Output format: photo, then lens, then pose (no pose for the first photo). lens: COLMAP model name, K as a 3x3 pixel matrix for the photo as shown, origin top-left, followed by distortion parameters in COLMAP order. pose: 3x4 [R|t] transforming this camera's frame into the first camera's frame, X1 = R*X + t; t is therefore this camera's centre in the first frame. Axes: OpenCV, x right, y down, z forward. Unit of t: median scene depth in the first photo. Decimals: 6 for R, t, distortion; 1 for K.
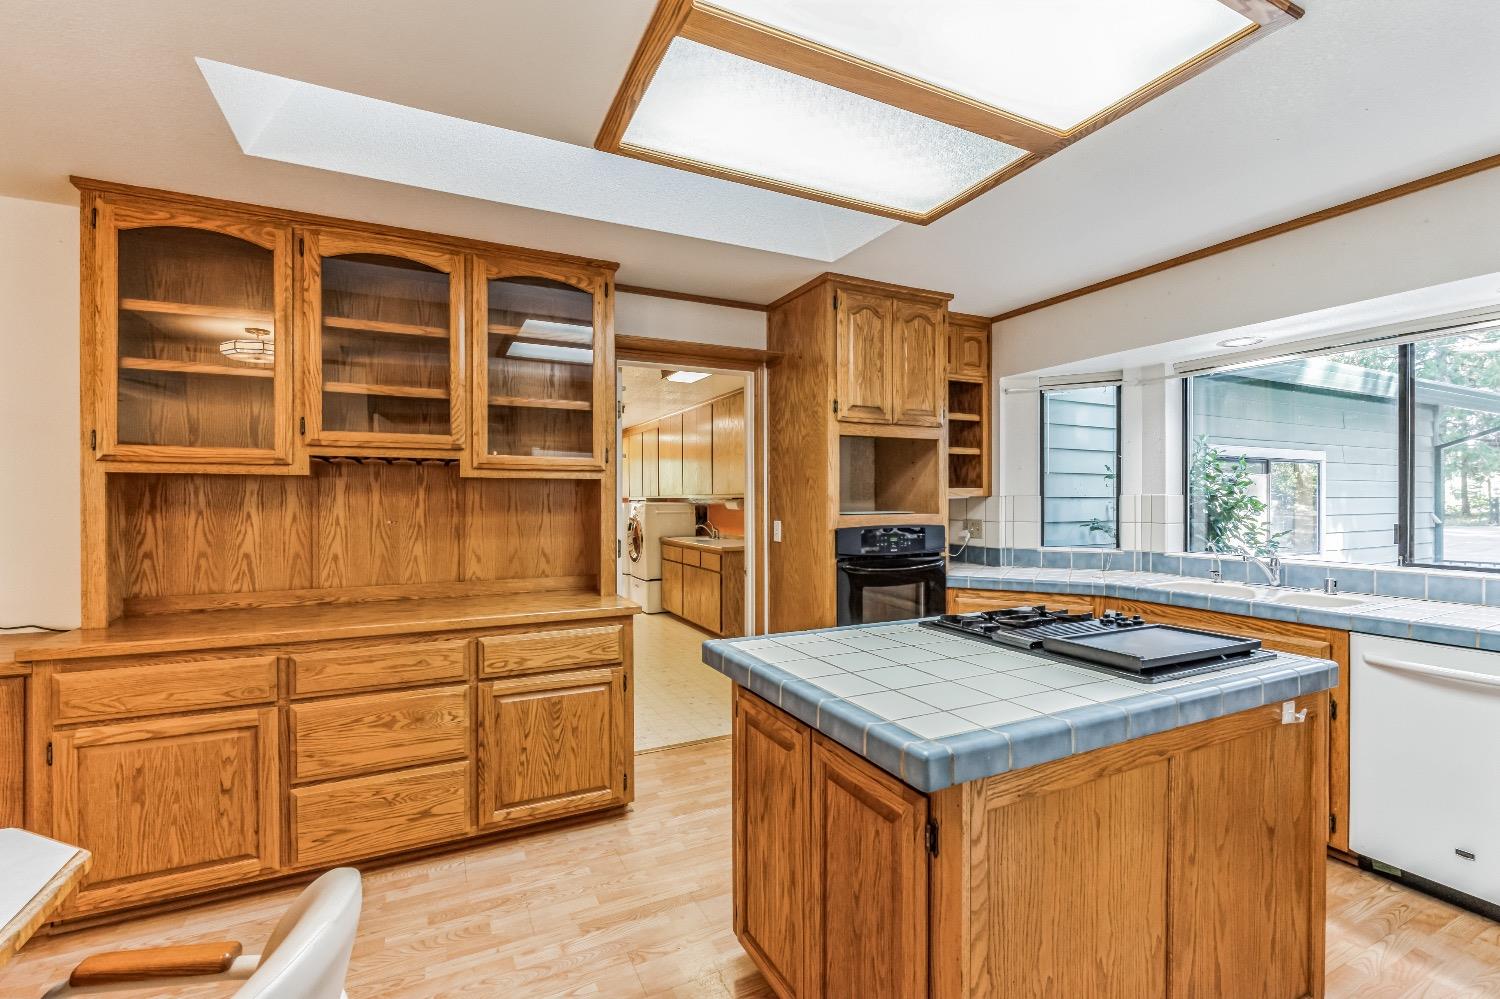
lens RADIAL K [[659.4, 0, 752.0], [0, 659.4, 503.3], [0, 0, 1]] dist [-0.001078, -0.000122]
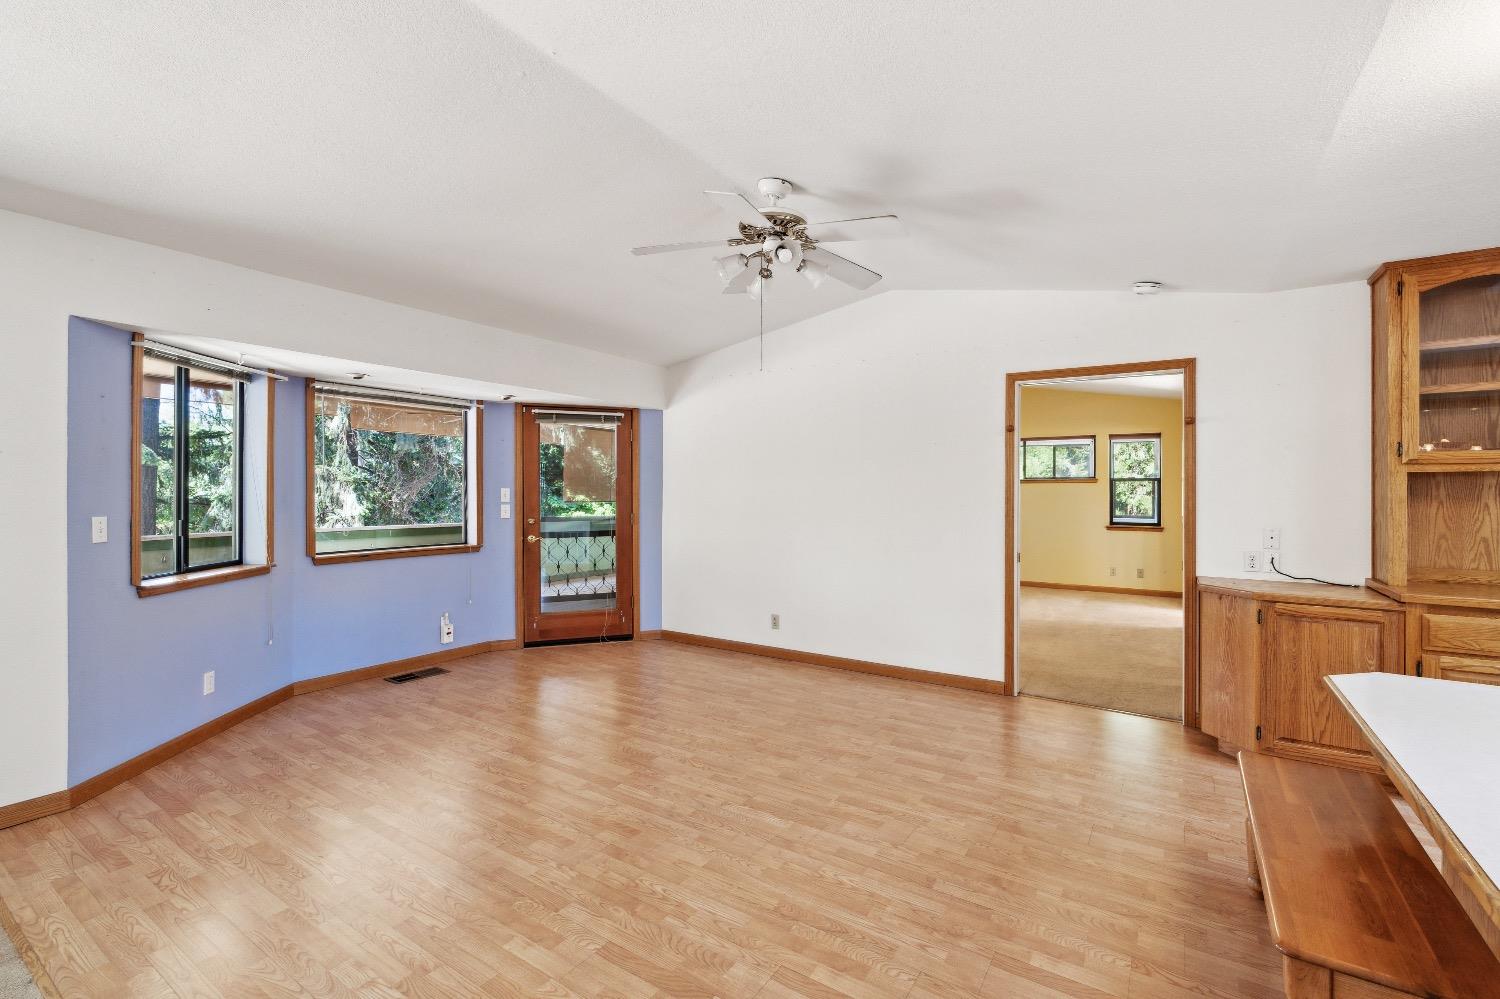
lens RADIAL K [[655.9, 0, 750.5], [0, 655.9, 495.1], [0, 0, 1]] dist [-0.001518, -0.000038]
pose [[0.506556, 0.008745, -0.862163, -0.429103], [-0.004982, 0.999962, 0.007215, -0.002622], [0.862193, 0.000640, 0.506580, -0.744329]]
